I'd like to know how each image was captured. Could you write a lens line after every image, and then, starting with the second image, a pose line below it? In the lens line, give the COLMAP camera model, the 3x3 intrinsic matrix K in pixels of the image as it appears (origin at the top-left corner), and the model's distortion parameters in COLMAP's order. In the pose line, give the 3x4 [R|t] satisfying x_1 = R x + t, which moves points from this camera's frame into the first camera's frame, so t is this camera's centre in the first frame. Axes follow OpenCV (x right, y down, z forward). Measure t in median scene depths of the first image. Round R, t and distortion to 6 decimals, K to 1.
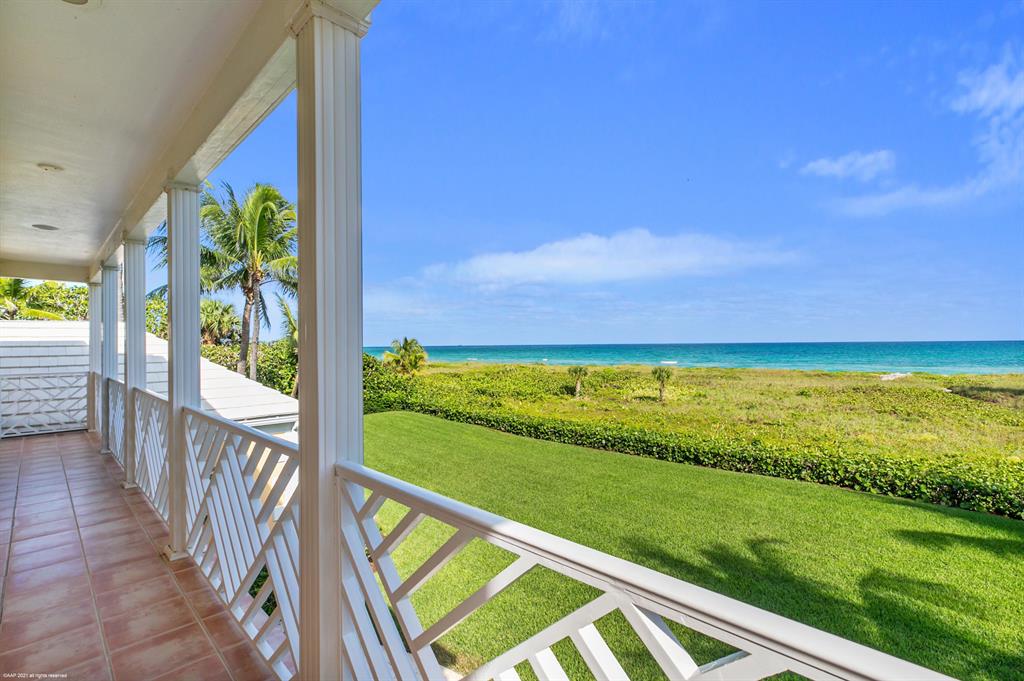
lens RADIAL K [[472.9, 0, 511.4], [0, 472.9, 342.6], [0, 0, 1]] dist [0.013349, 0.000073]
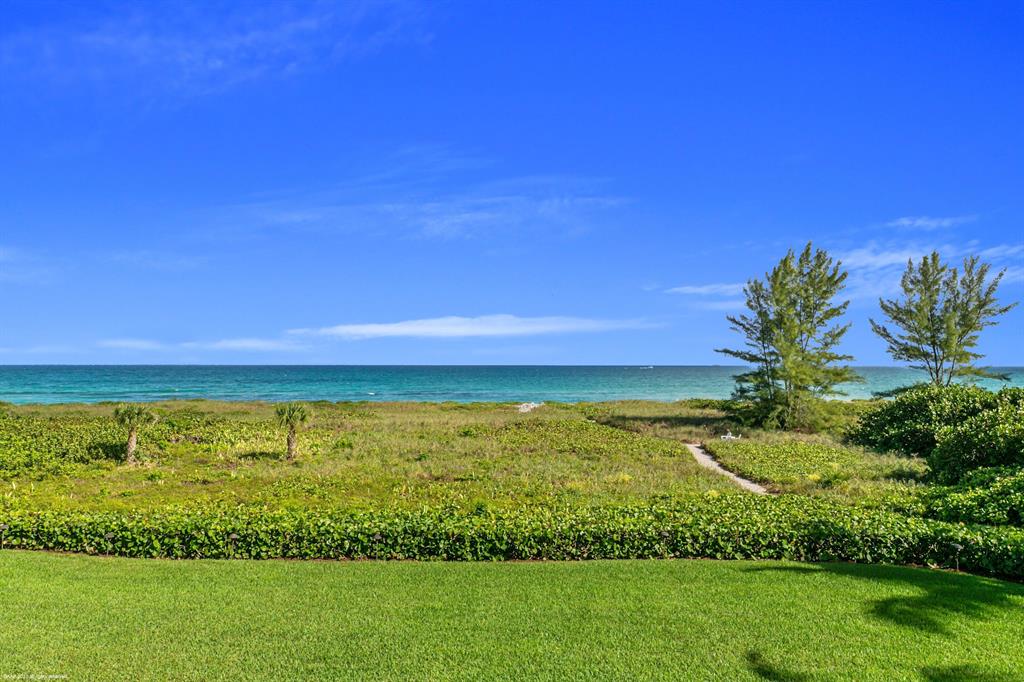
lens RADIAL K [[725.4, 0, 512.0], [0, 725.4, 342.5], [0, 0, 1]] dist [0.010570, 0.004359]
pose [[0.750566, 0.030083, 0.660110, -0.222157], [-0.011247, 0.999400, -0.032757, 0.003074], [-0.660700, 0.017162, 0.750454, 0.247517]]
